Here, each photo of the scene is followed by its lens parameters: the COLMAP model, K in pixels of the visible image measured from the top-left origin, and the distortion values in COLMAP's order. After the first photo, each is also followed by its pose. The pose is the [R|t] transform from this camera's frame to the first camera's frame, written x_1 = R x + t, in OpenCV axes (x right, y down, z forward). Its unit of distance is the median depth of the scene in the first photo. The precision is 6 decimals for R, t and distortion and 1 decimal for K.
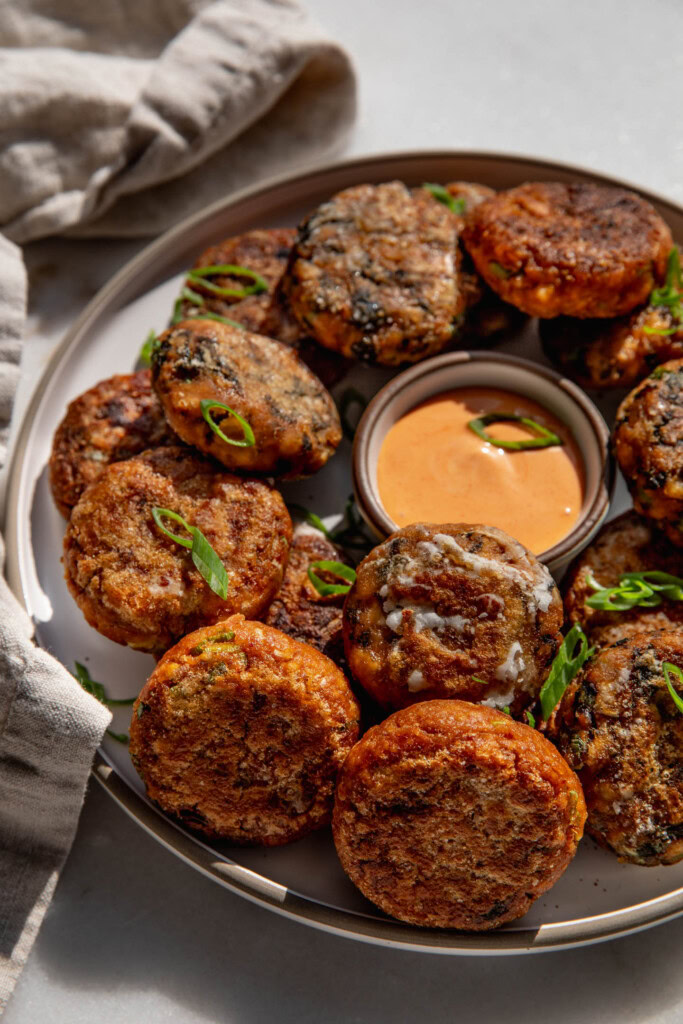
lens RADIAL K [[1777.6, 0, 341.5], [0, 1777.6, 512.0], [0, 0, 1]] dist [0.061260, -0.009928]
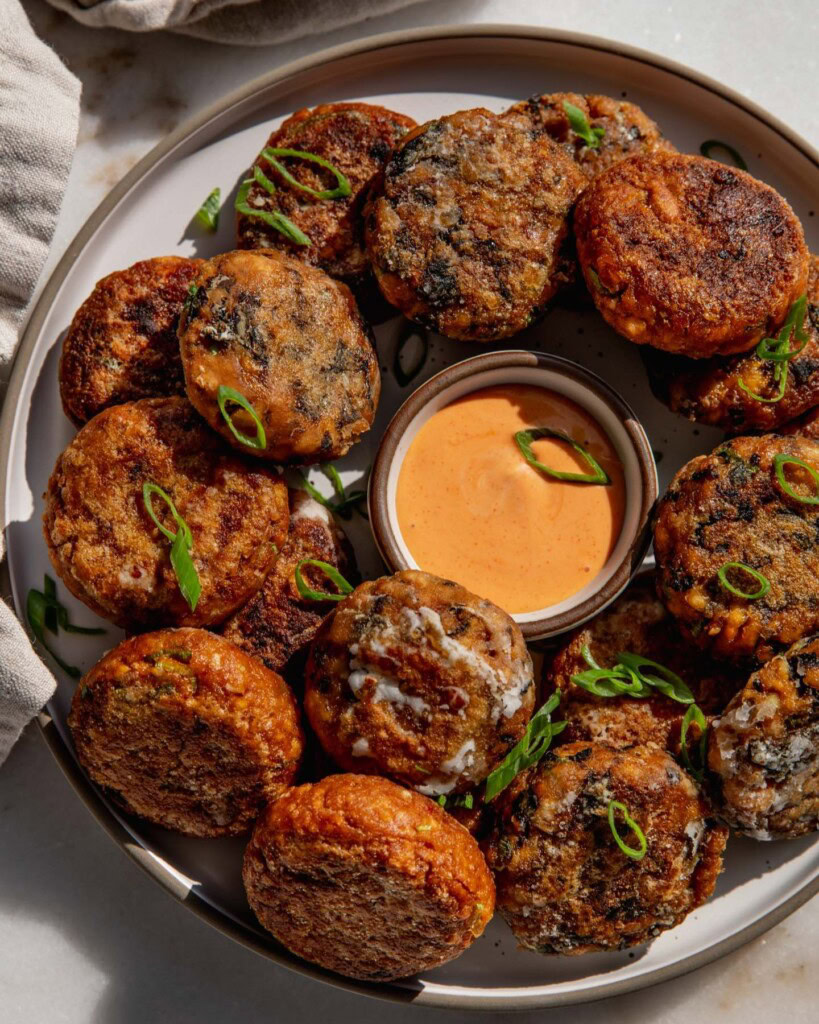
lens RADIAL K [[2180.2, 0, 408.8], [0, 2180.2, 484.3], [0, 0, 1]] dist [0.086303, 0.121058]
pose [[0.965331, 0.260688, -0.013343, 0.044482], [-0.235480, 0.891761, 0.386409, -0.489805], [0.112631, -0.369871, 0.922231, -0.042865]]
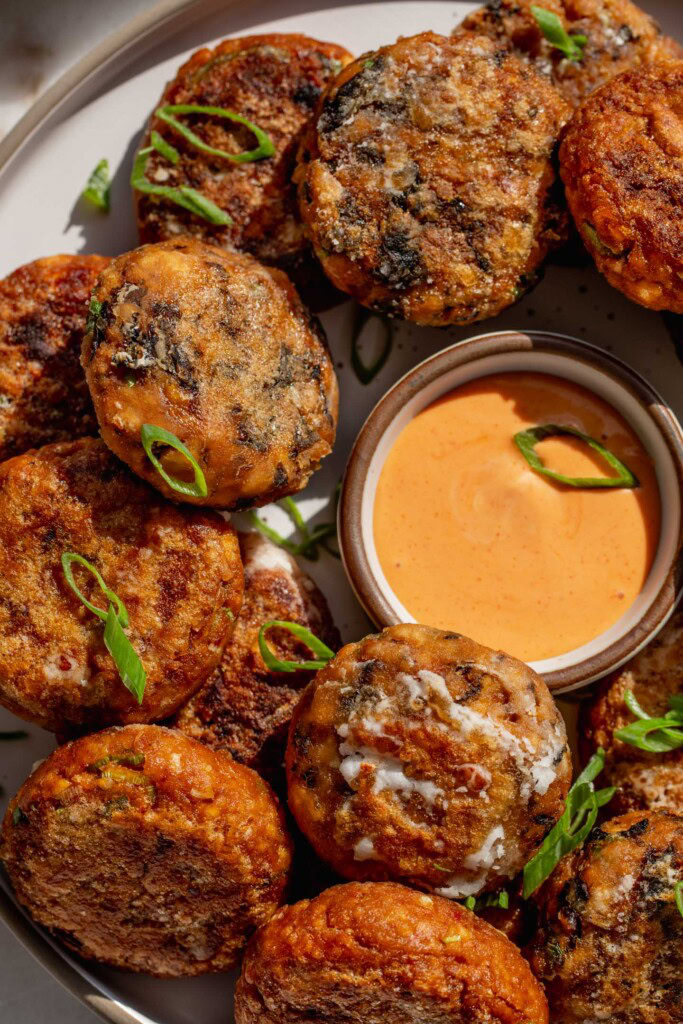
lens RADIAL K [[3589.9, 0, 341.5], [0, 3589.9, 512.0], [0, 0, 1]] dist [-0.175740, 5.940027]
pose [[0.987506, 0.157284, -0.009639, 0.023124], [-0.137656, 0.890812, 0.433018, -0.708781], [0.076693, -0.426281, 0.901334, -0.360142]]
